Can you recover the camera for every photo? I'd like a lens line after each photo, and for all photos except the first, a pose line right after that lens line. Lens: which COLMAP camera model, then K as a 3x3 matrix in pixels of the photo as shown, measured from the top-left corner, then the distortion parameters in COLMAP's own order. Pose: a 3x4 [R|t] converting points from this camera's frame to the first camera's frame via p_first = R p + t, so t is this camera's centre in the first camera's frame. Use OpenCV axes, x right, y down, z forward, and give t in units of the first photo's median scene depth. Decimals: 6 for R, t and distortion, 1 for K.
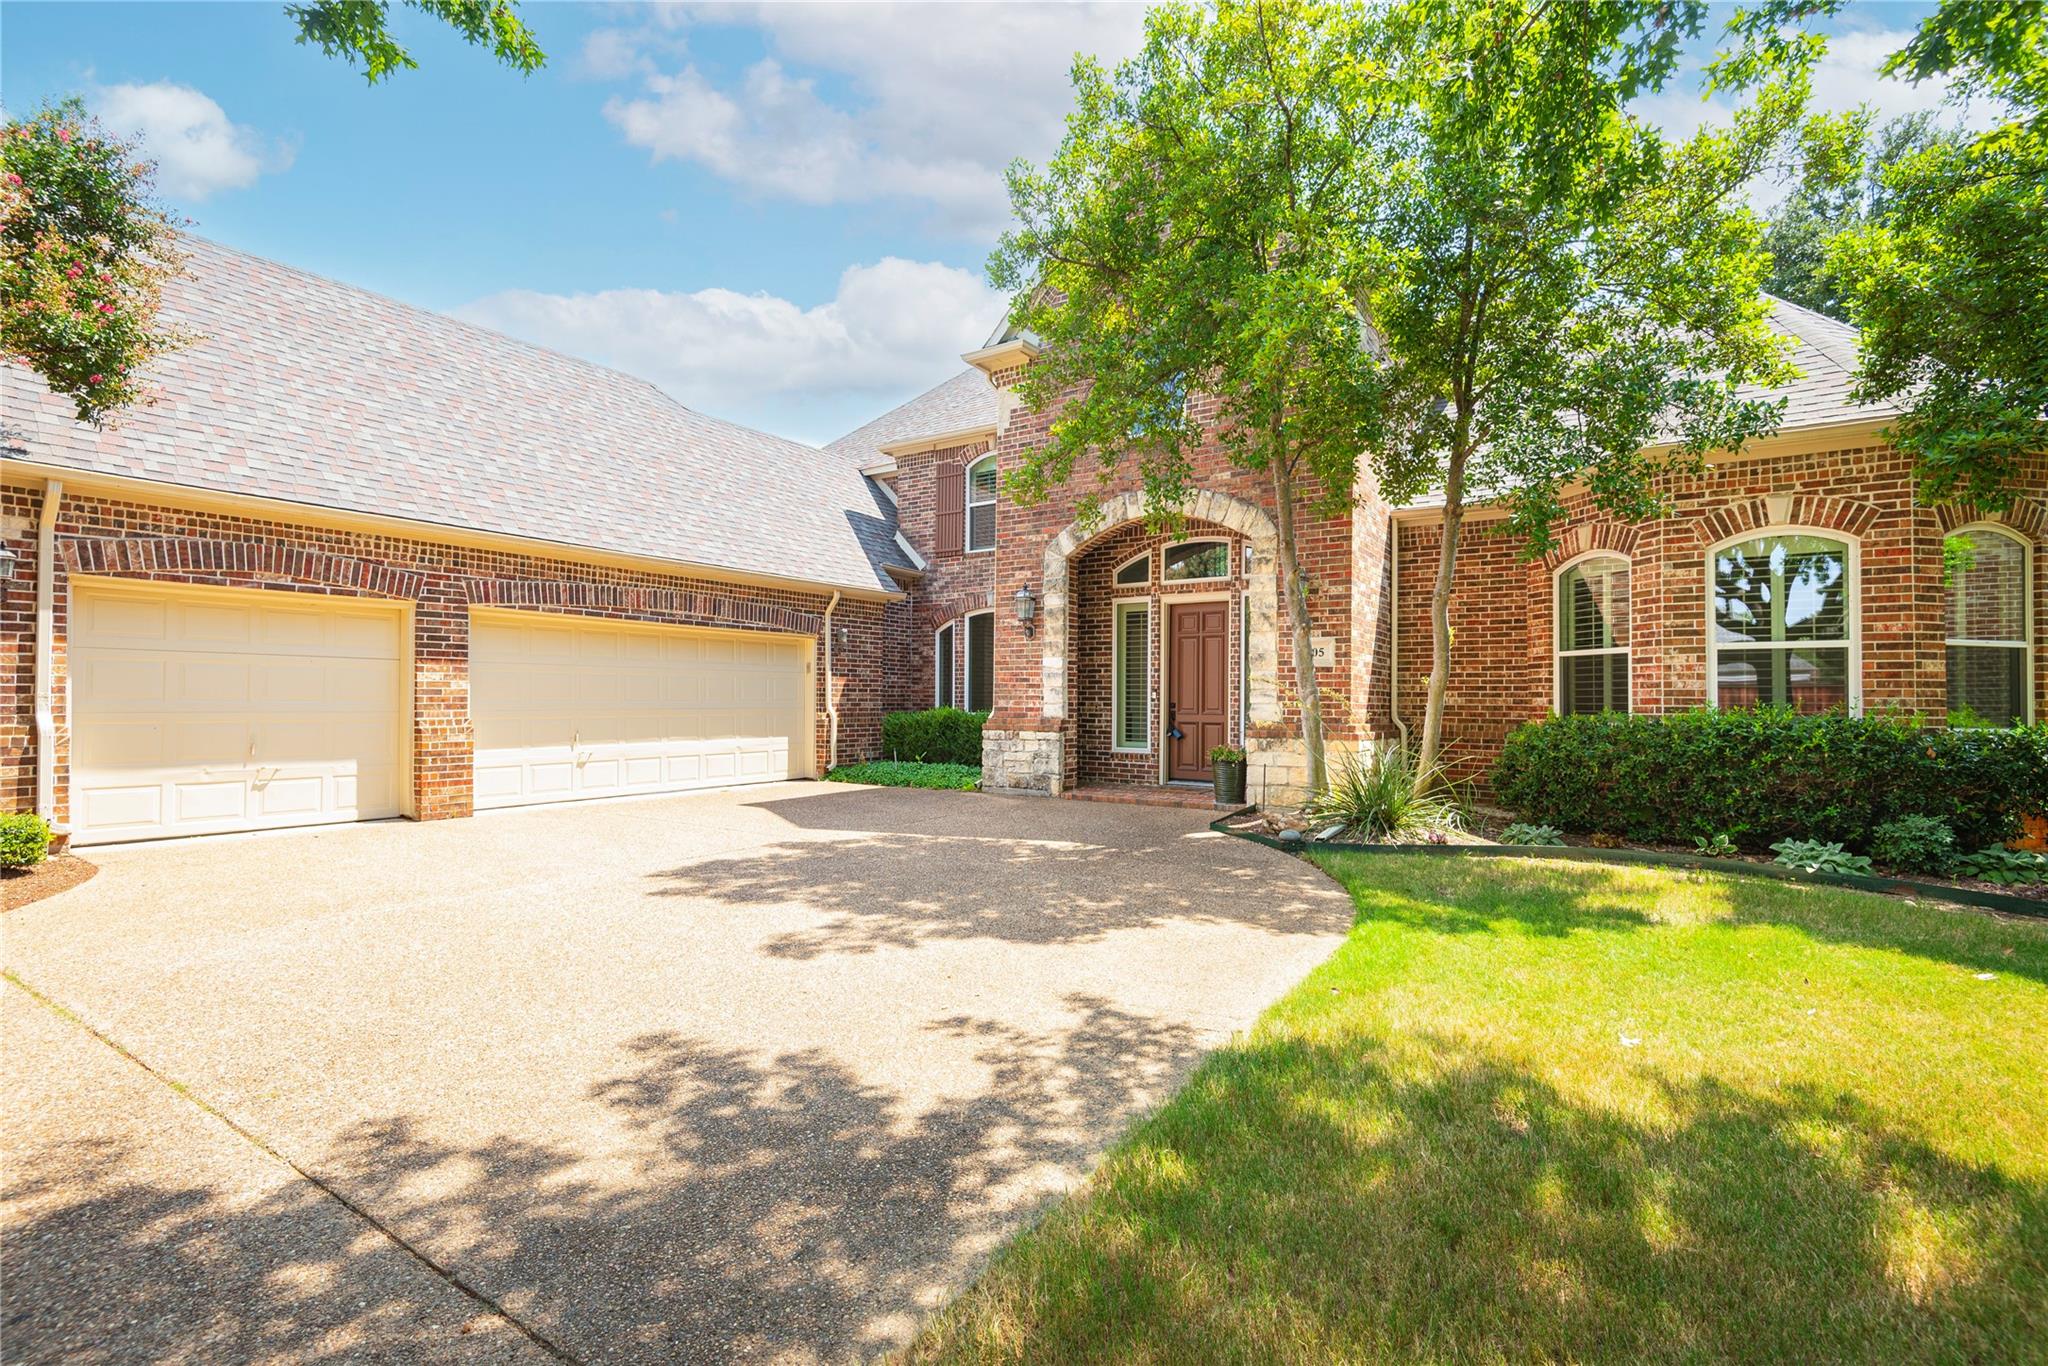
lens RADIAL K [[931.3, 0, 1024.5], [0, 931.3, 692.1], [0, 0, 1]] dist [0.011283, -0.004308]
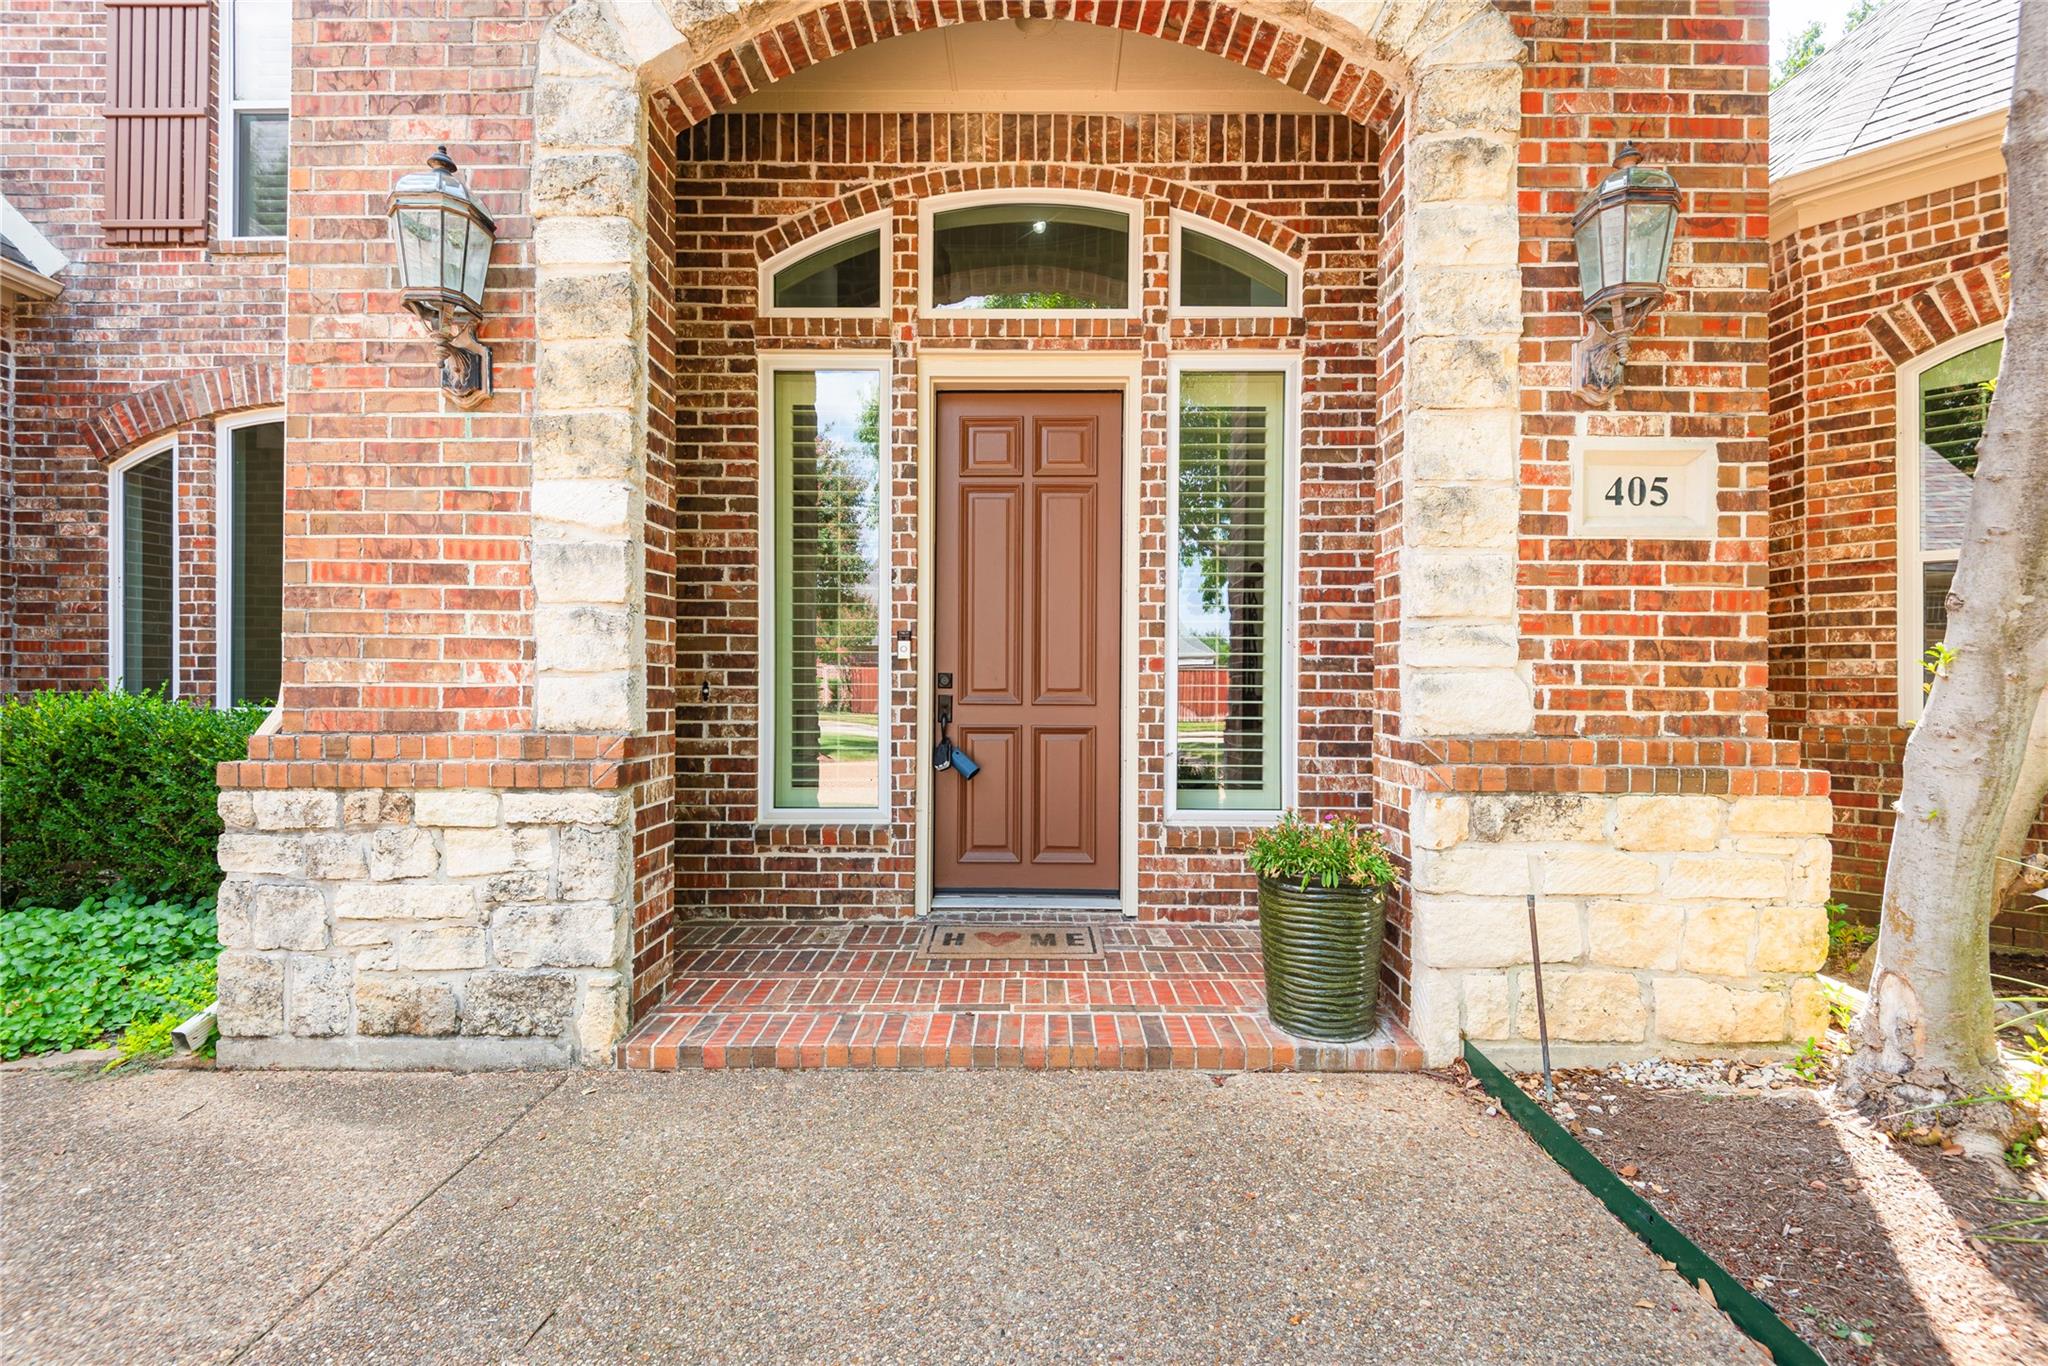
lens RADIAL K [[931.3, 0, 1030.7], [0, 931.3, 686.1], [0, 0, 1]] dist [0.011283, -0.004308]
pose [[0.834784, -0.003903, 0.550563, -0.005647], [-0.002741, 0.999933, 0.011244, 0.012594], [-0.550570, -0.010895, 0.834718, 0.714666]]
